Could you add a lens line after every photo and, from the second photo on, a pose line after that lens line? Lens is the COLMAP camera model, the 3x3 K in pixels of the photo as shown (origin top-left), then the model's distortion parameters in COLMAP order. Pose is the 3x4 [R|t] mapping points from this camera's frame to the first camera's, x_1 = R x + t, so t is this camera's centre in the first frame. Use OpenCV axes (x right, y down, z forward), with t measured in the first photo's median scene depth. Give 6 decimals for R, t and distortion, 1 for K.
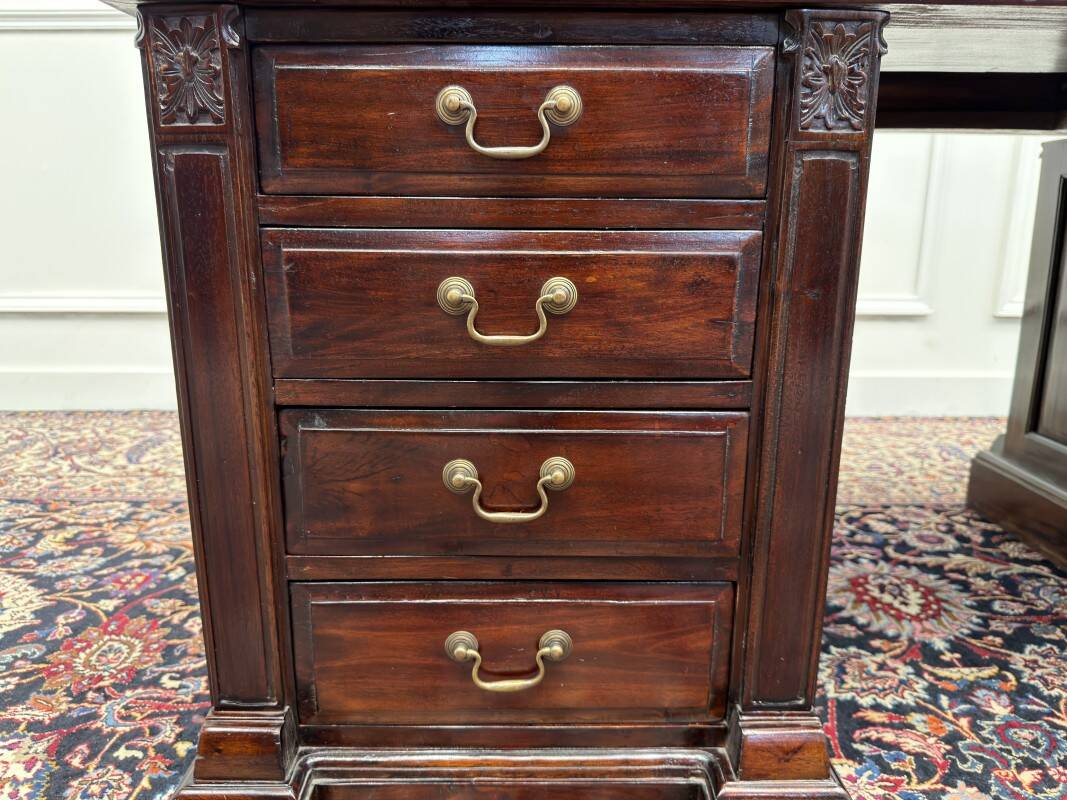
lens RADIAL K [[785.4, 0, 537.3], [0, 785.4, 410.5], [0, 0, 1]] dist [-0.037567, 0.026938]
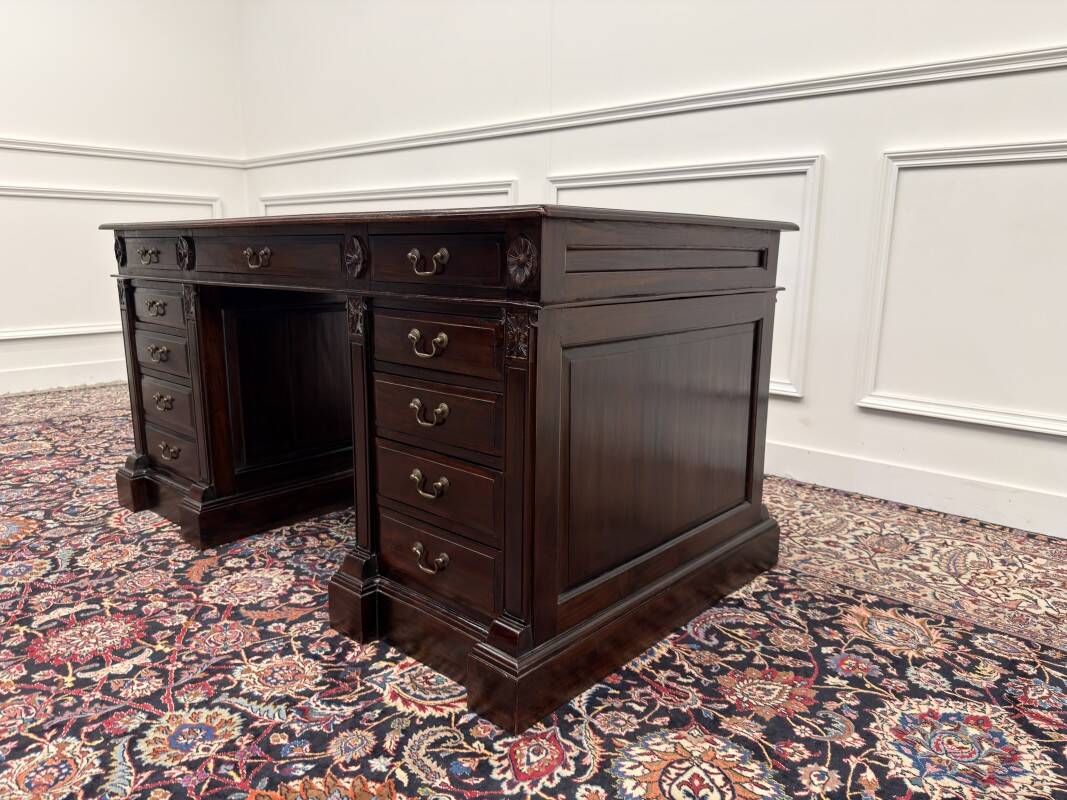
lens RADIAL K [[759.4, 0, 540.2], [0, 759.4, 402.4], [0, 0, 1]] dist [0.020991, -0.029997]
pose [[0.742925, 0.129823, -0.656665, 2.440218], [-0.163968, 0.986420, 0.009509, -0.146613], [0.648982, 0.100607, 0.754122, -0.381060]]
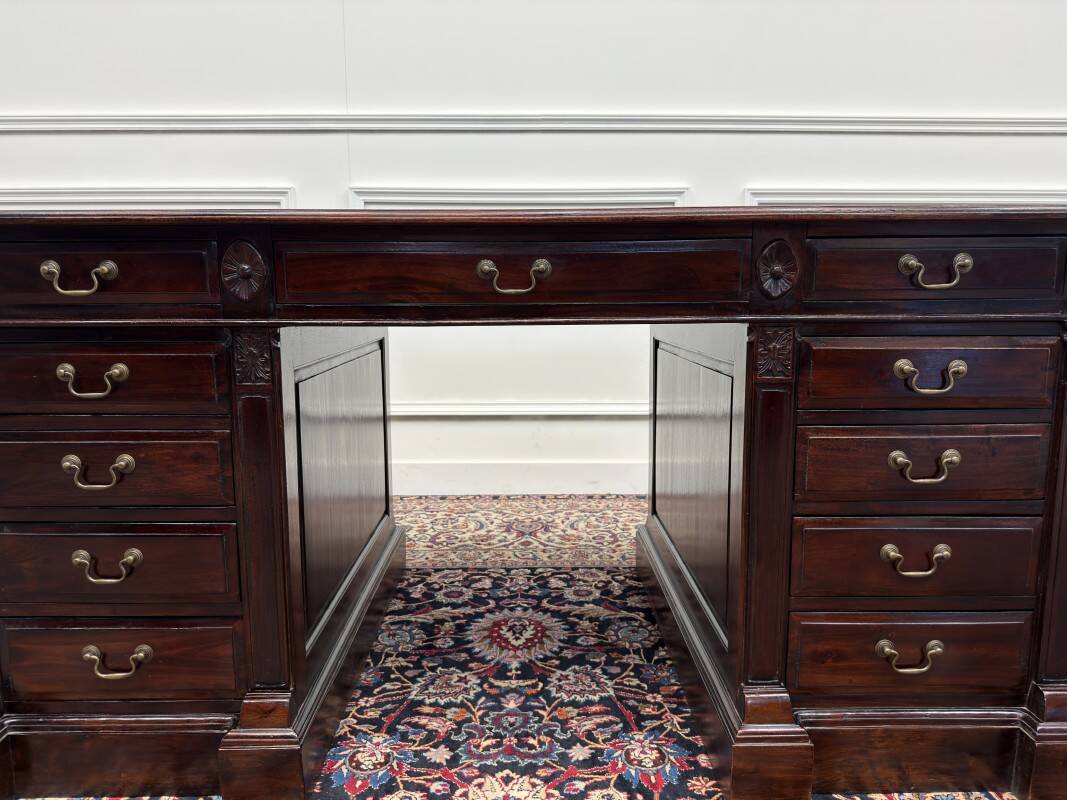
lens RADIAL K [[759.4, 0, 539.9], [0, 759.4, 400.3], [0, 0, 1]] dist [0.020991, -0.029997]
pose [[0.999932, -0.008751, 0.007732, 0.657320], [0.009443, 0.995483, -0.094472, -0.073935], [-0.006870, 0.094539, 0.995497, -0.570891]]
